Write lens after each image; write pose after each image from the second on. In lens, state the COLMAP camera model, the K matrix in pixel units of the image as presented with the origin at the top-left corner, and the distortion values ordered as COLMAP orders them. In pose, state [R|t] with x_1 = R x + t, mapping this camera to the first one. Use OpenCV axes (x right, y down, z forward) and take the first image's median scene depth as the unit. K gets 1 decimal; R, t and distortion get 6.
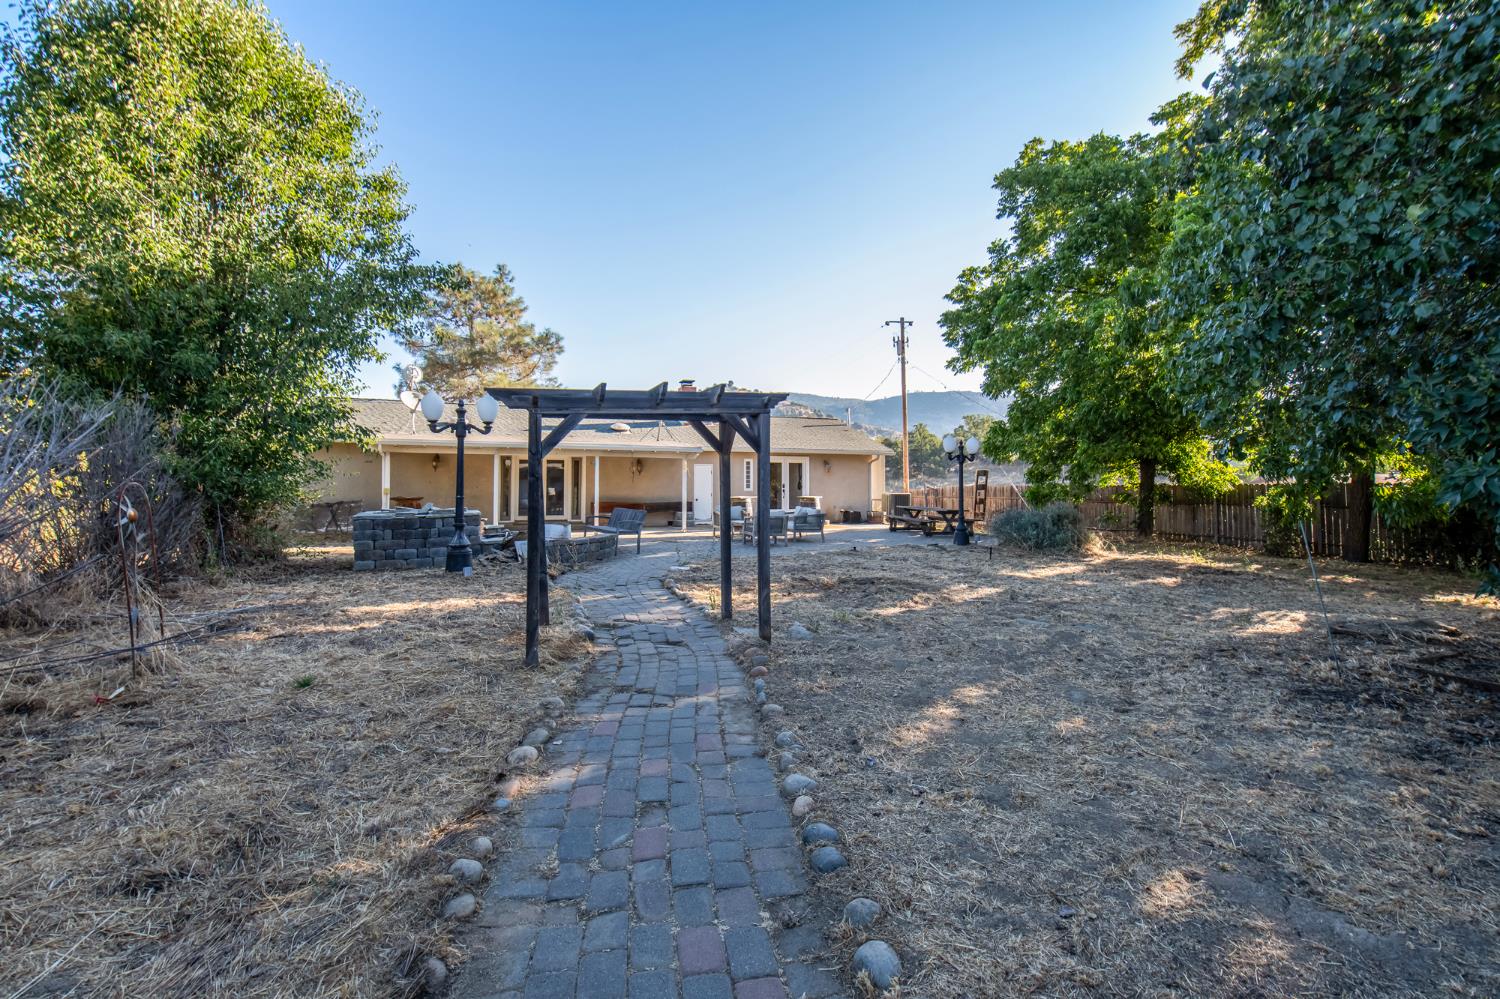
lens RADIAL K [[628.2, 0, 741.8], [0, 628.2, 478.2], [0, 0, 1]] dist [-0.000836, -0.000114]
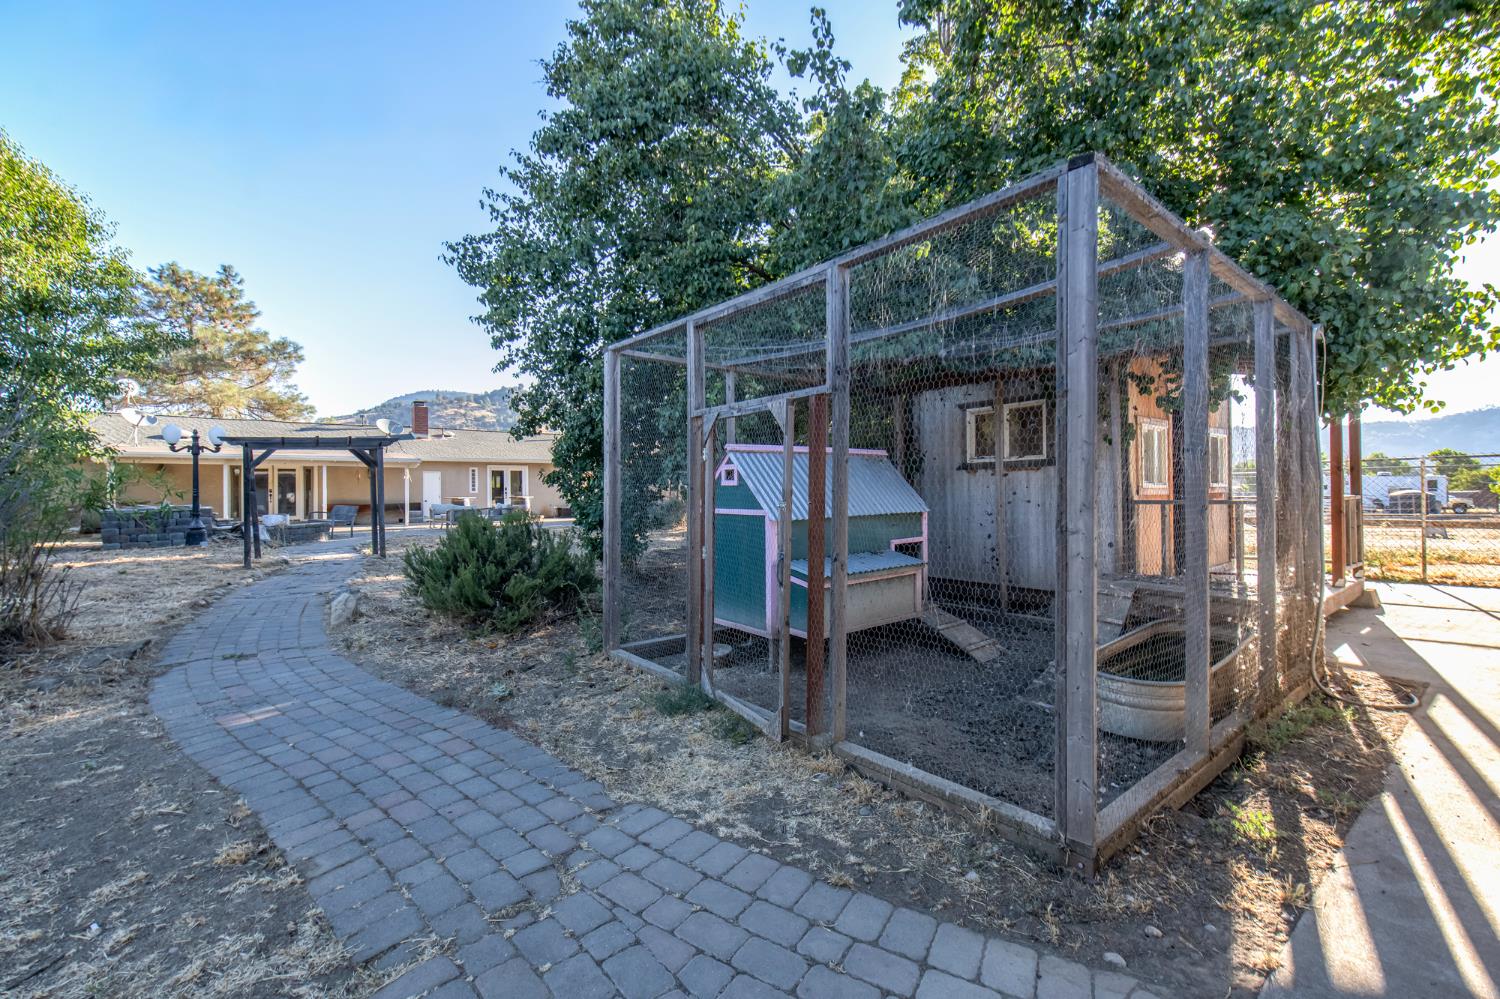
lens RADIAL K [[635.0, 0, 751.5], [0, 635.0, 495.0], [0, 0, 1]] dist [0.000401, 0.000258]
pose [[0.949648, -0.014319, 0.312990, 0.083891], [0.009429, 0.999809, 0.017129, 0.004206], [-0.313175, -0.013316, 0.949602, -0.214156]]
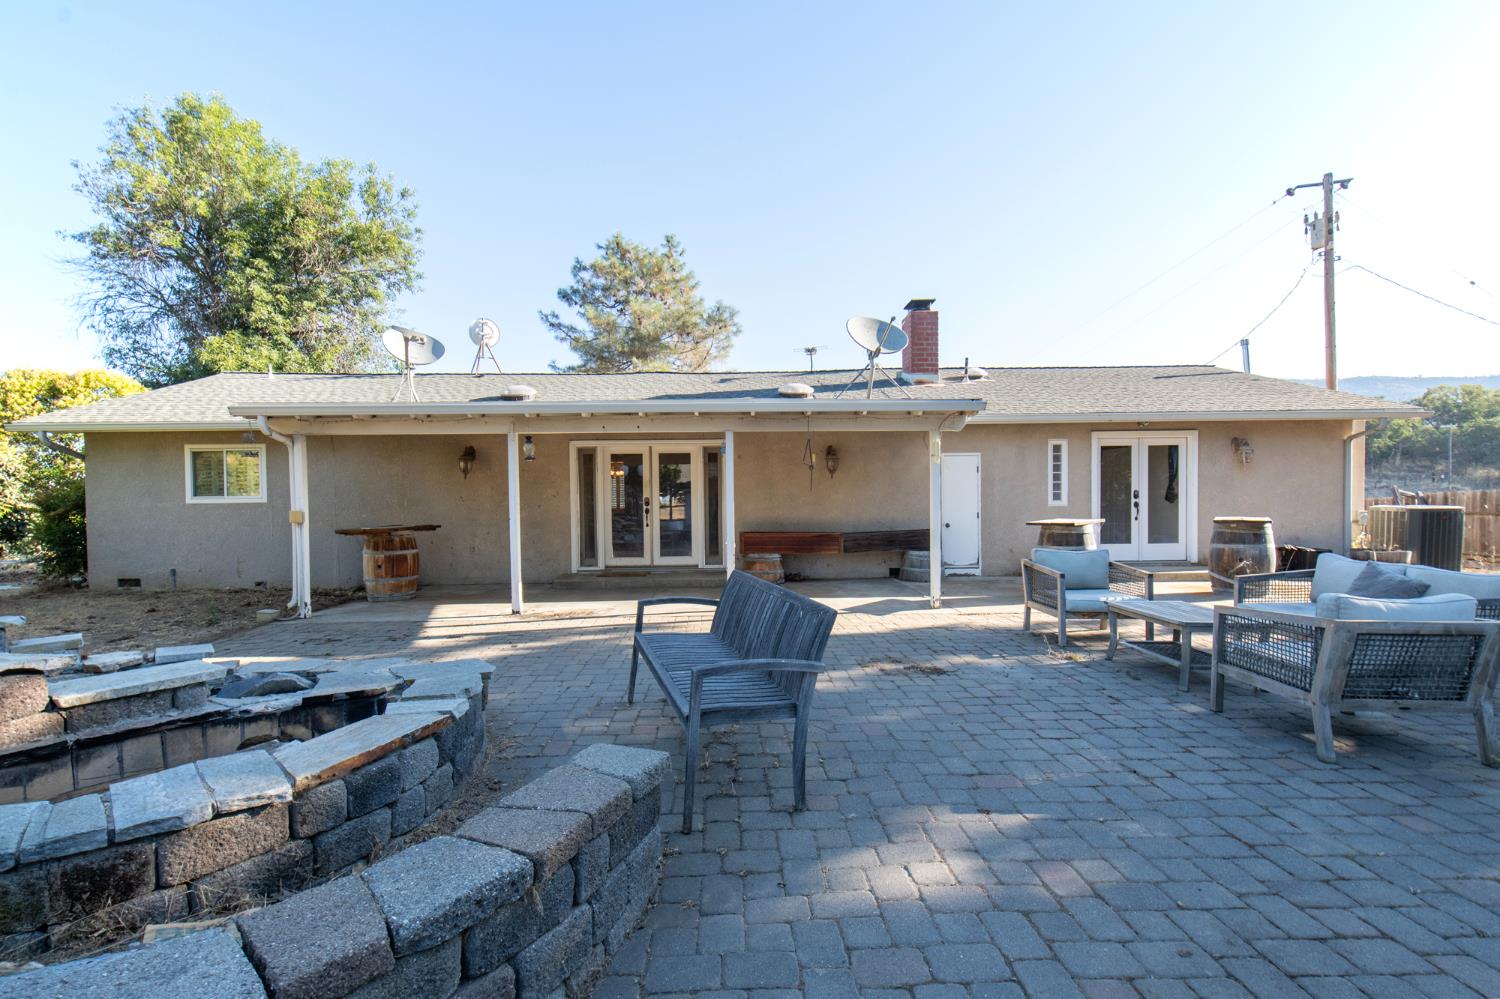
lens RADIAL K [[614.7, 0, 750.0], [0, 614.7, 499.5], [0, 0, 1]] dist [0.001089, 0.000055]
pose [[0.951311, -0.014436, -0.307894, -0.042287], [0.017339, 0.999827, 0.006695, 0.004872], [0.307744, -0.011707, 0.951397, 0.294065]]
